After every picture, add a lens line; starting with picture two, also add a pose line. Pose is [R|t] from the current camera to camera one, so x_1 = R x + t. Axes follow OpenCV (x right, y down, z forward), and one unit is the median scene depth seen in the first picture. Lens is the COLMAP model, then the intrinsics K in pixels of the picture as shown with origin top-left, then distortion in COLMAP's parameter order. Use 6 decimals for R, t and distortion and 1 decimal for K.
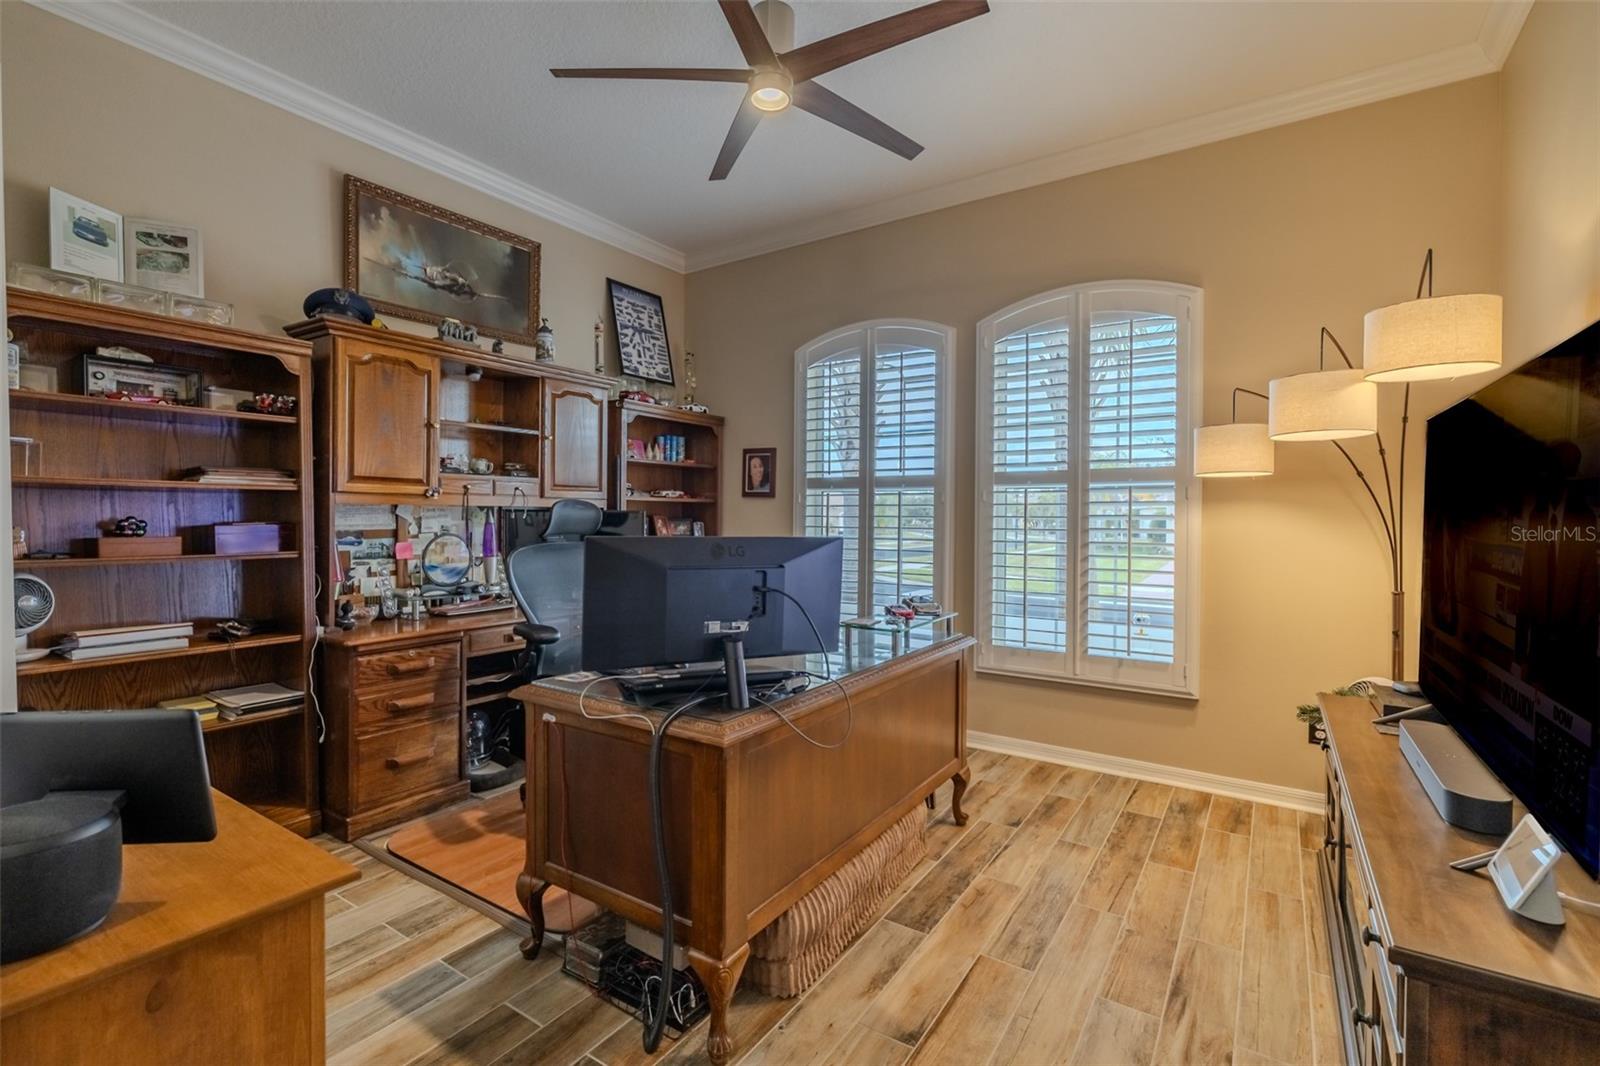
lens RADIAL K [[669.5, 0, 801.3], [0, 669.5, 526.4], [0, 0, 1]] dist [-0.000848, -0.000730]
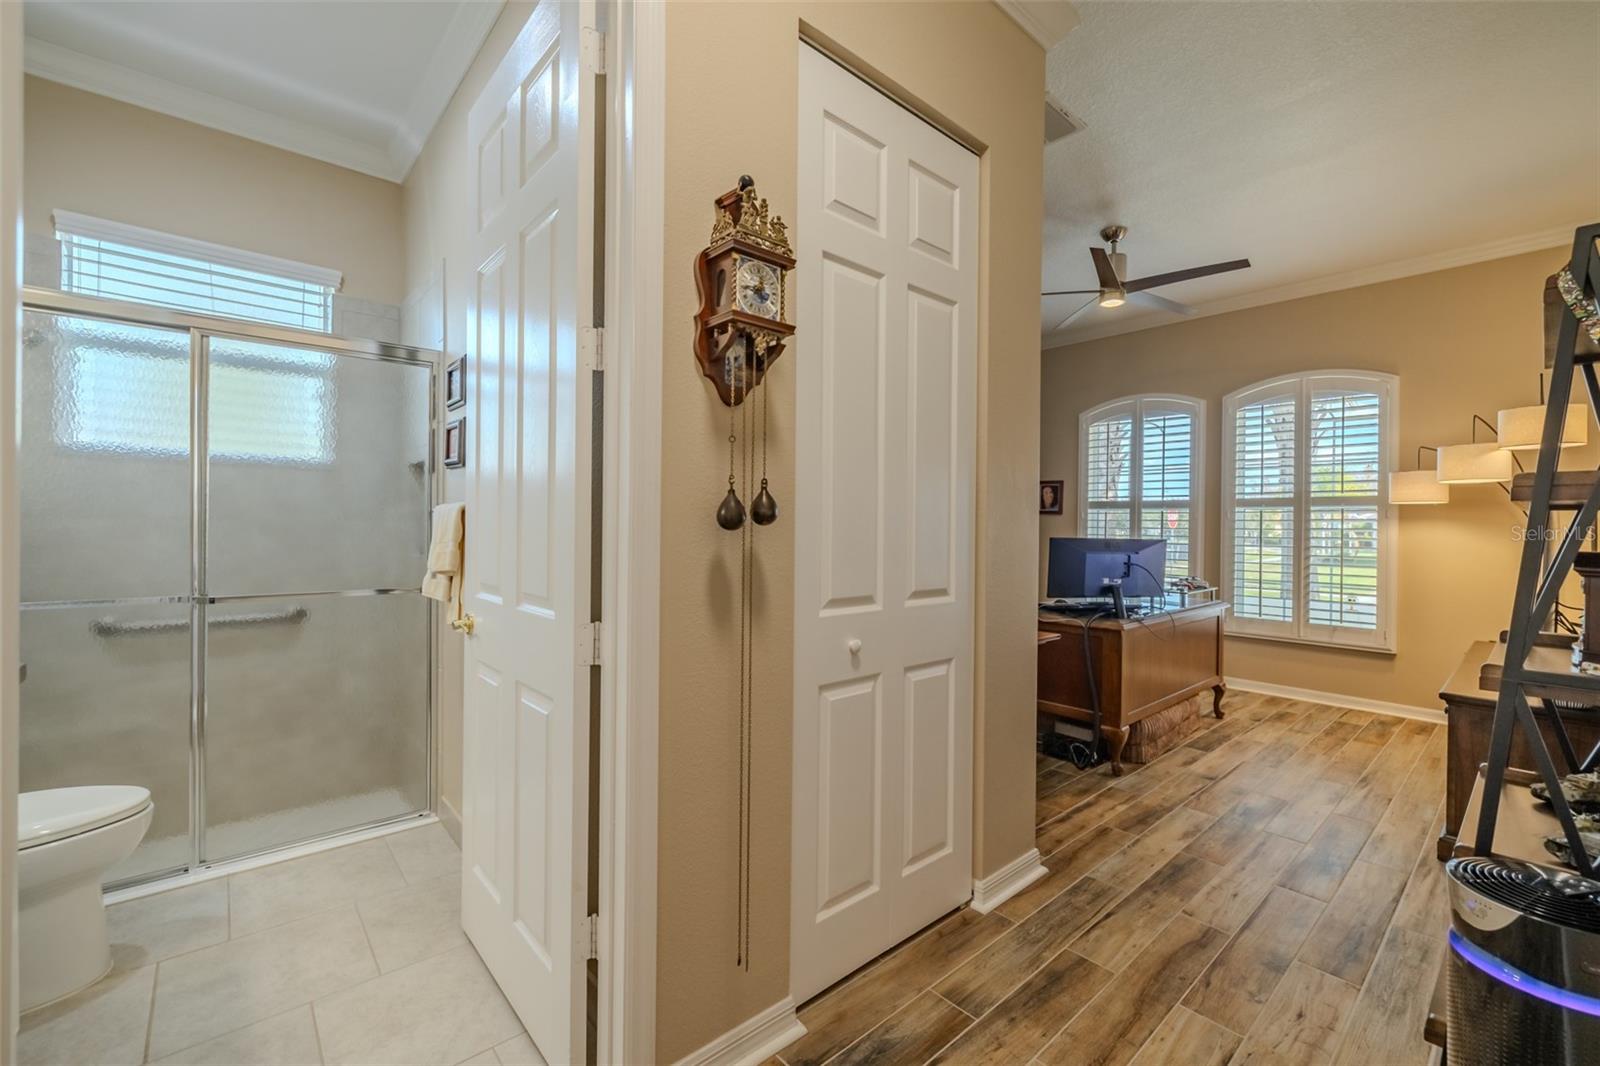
lens RADIAL K [[669.5, 0, 801.3], [0, 669.5, 526.4], [0, 0, 1]] dist [-0.000848, -0.000730]
pose [[0.970134, 0.006224, -0.242490, -0.307515], [-0.009179, 0.999897, -0.011057, 0.005639], [0.242396, 0.012953, 0.970091, -0.717614]]
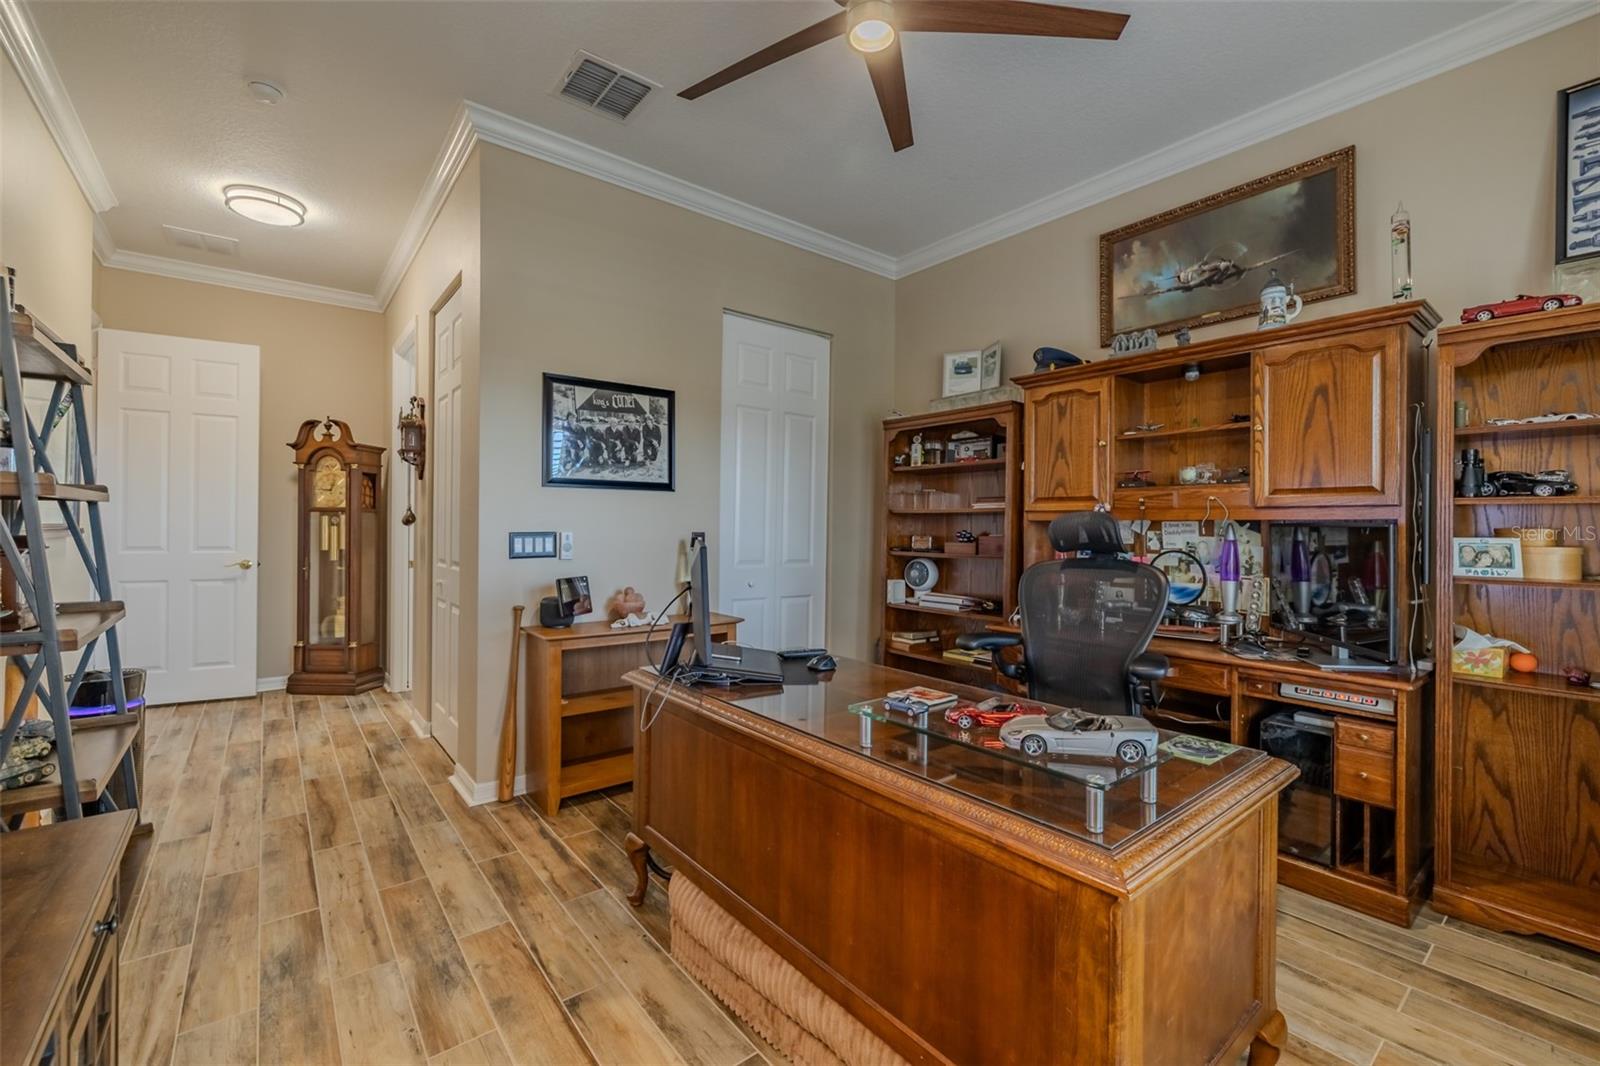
lens RADIAL K [[666.0, 0, 803.9], [0, 666.0, 524.0], [0, 0, 1]] dist [-0.002044, -0.000388]
pose [[-0.282799, -0.007684, -0.959148, 0.581368], [-0.022162, 0.999753, -0.001475, -0.014891], [0.958923, 0.020839, -0.282899, 0.865736]]
